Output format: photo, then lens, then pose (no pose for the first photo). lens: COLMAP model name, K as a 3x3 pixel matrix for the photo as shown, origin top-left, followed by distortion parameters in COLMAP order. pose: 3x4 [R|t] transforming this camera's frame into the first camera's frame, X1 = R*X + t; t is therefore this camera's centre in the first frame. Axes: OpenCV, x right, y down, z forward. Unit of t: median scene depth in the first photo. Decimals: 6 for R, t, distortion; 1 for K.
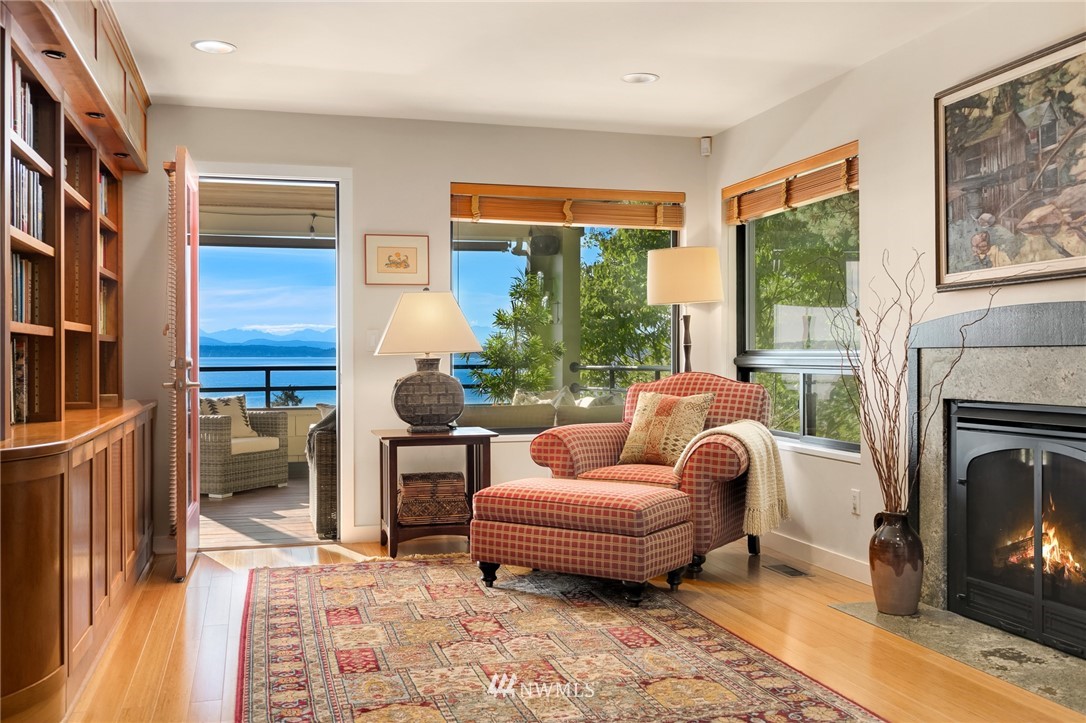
lens RADIAL K [[1081.8, 0, 540.1], [0, 1081.8, 358.2], [0, 0, 1]] dist [-0.006374, 0.000000]
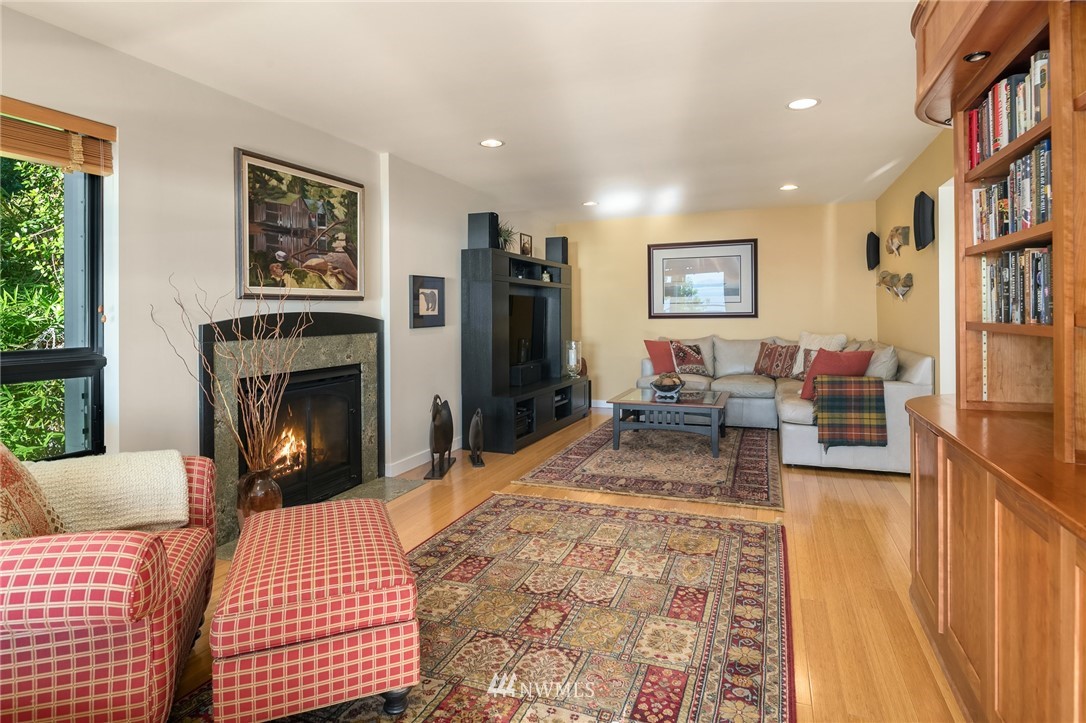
lens RADIAL K [[598.8, 0, 543.9], [0, 598.8, 309.9], [0, 0, 1]] dist [-0.004829, -0.007104]
pose [[-0.812259, 0.009049, 0.583227, -0.469348], [0.007494, 0.999959, -0.005078, -0.052773], [-0.583249, 0.000246, -0.812293, 1.783719]]
